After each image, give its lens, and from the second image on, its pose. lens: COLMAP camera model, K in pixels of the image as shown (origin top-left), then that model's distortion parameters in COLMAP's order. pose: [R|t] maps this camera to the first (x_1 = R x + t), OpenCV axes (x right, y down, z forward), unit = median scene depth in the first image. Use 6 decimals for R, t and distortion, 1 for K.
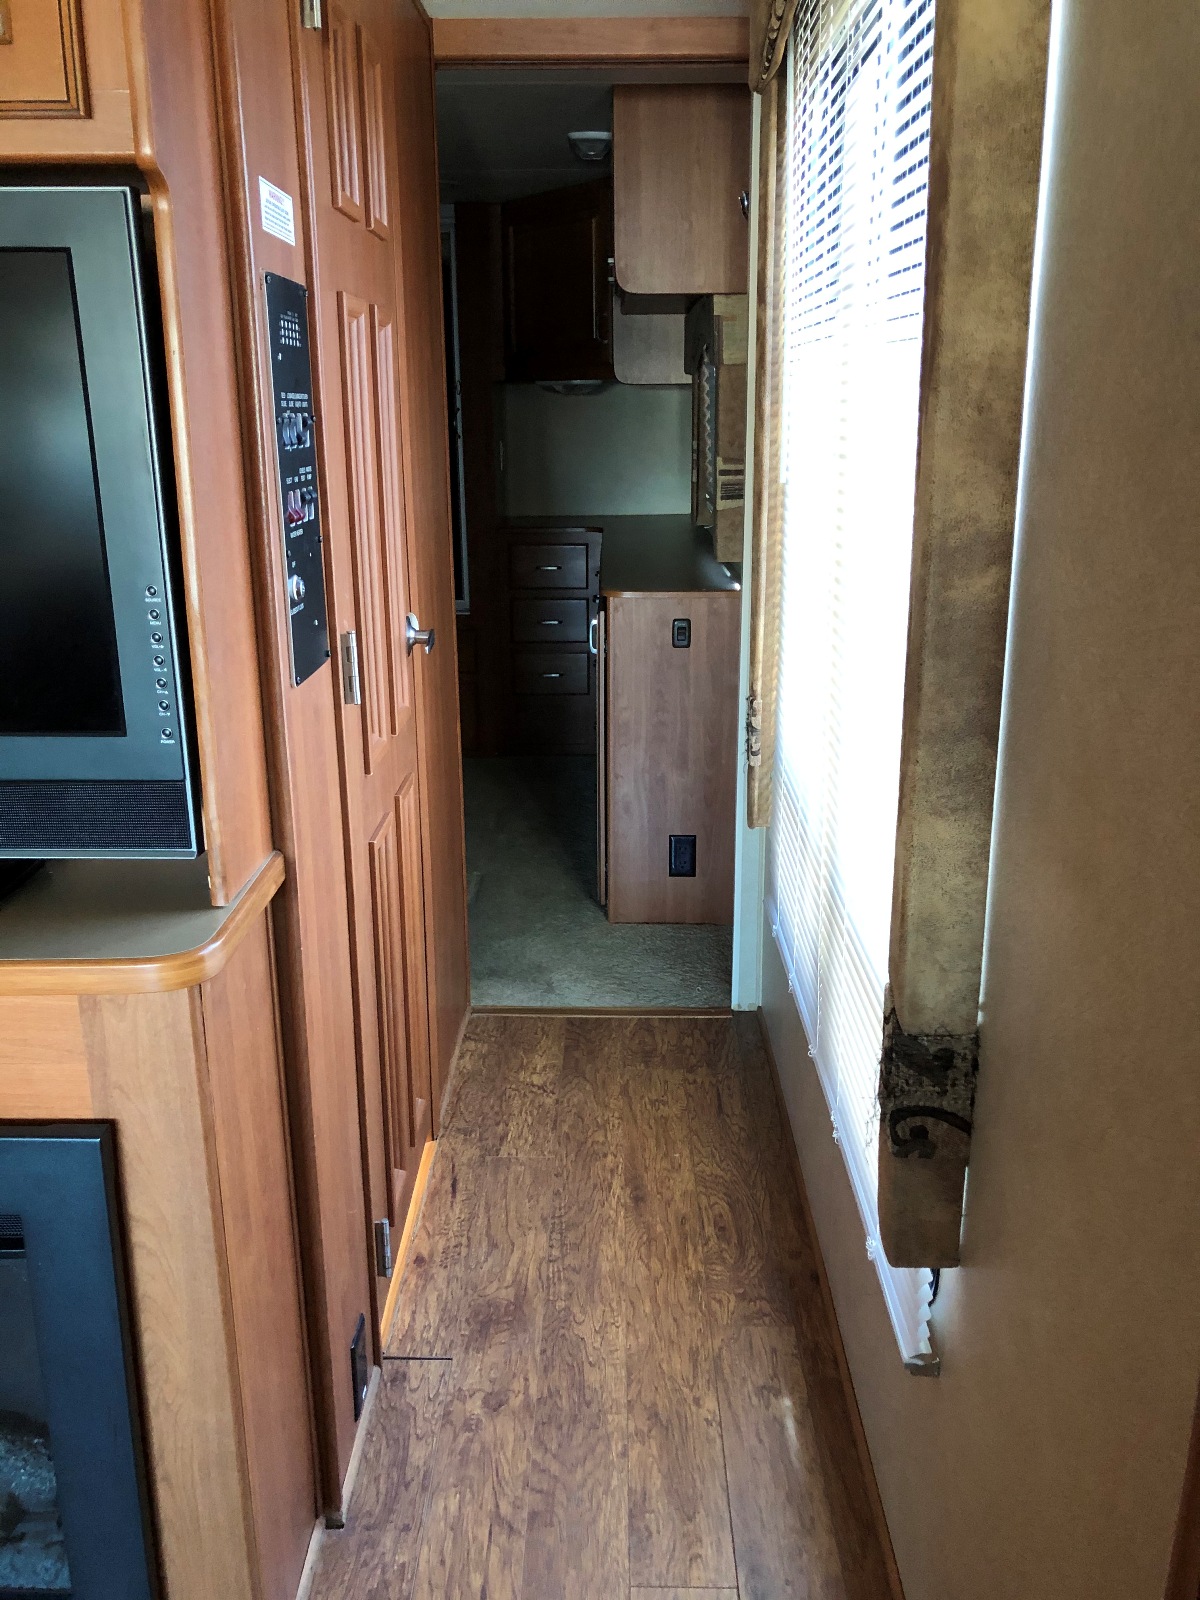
lens RADIAL K [[1297.3, 0, 597.6], [0, 1297.3, 783.5], [0, 0, 1]] dist [0.093495, -0.250902]
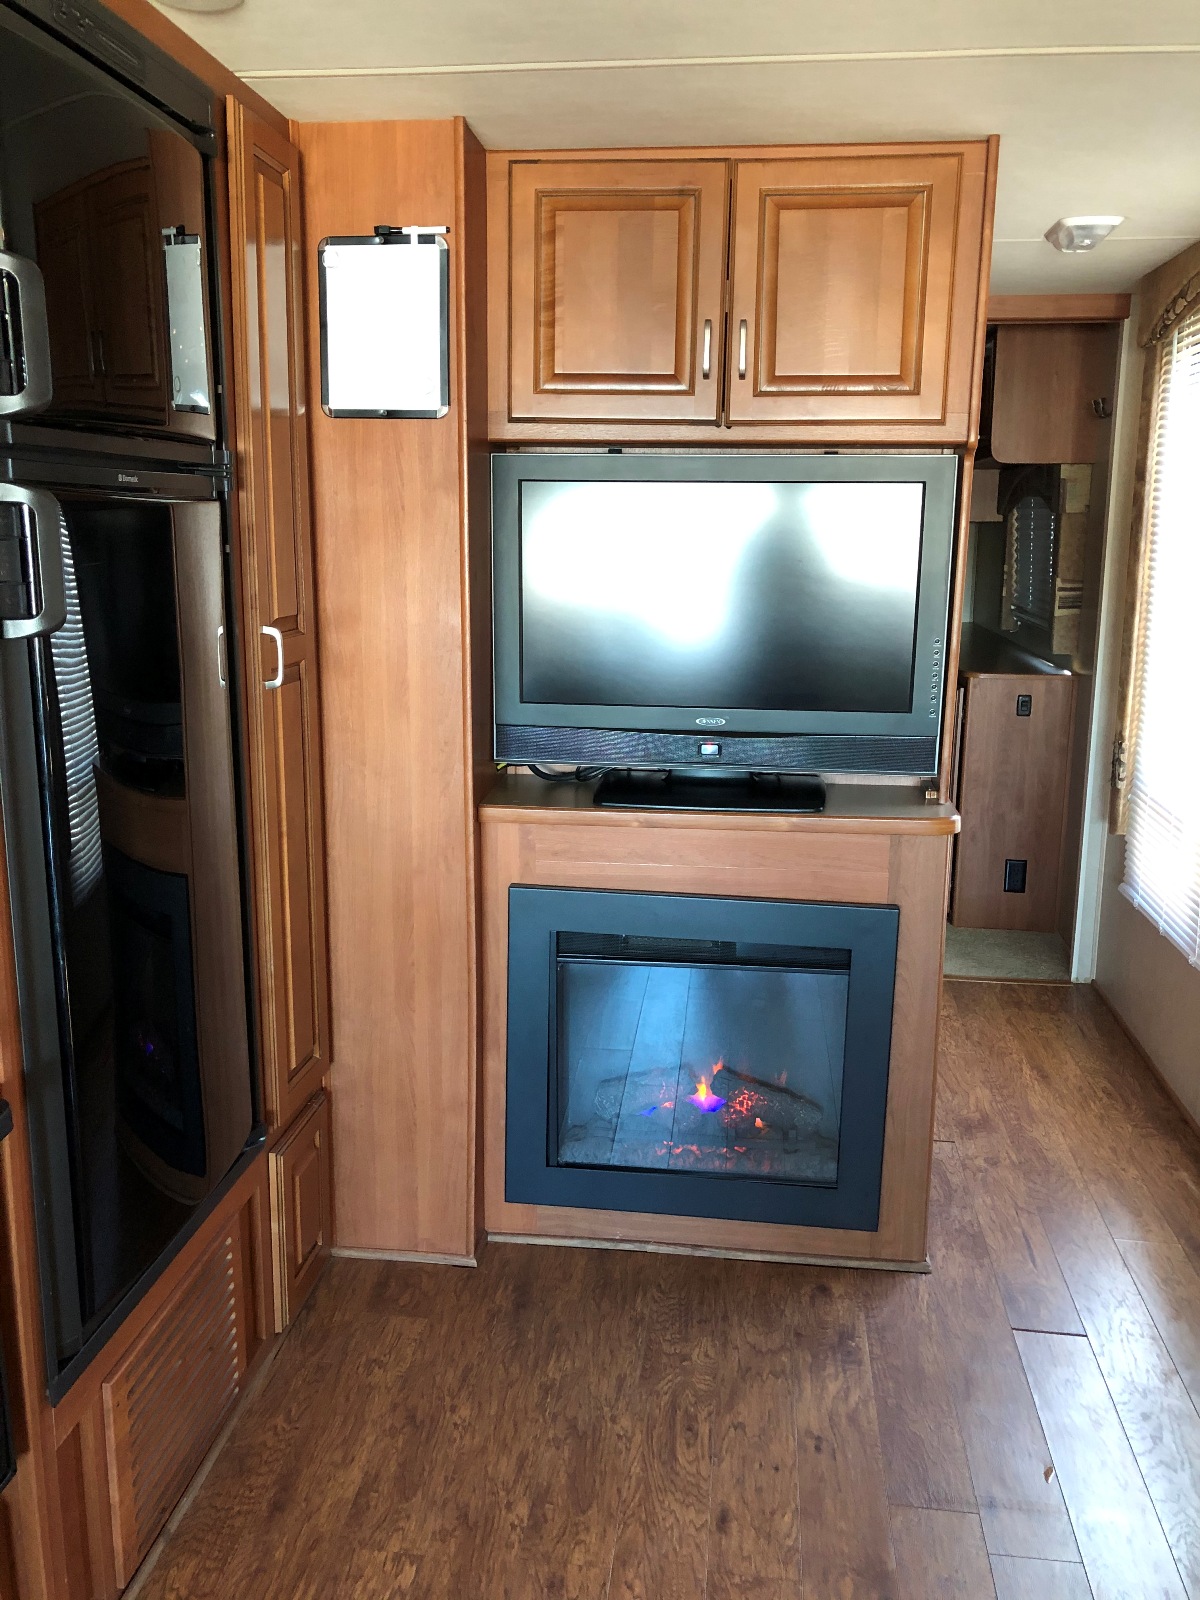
lens RADIAL K [[1322.3, 0, 600.1], [0, 1322.3, 769.3], [0, 0, 1]] dist [-0.000504, 0.013709]
pose [[0.994248, 0.035519, -0.101042, -0.259638], [-0.045047, 0.994588, -0.093626, 0.109507], [0.097170, 0.097639, 0.990467, -0.436029]]
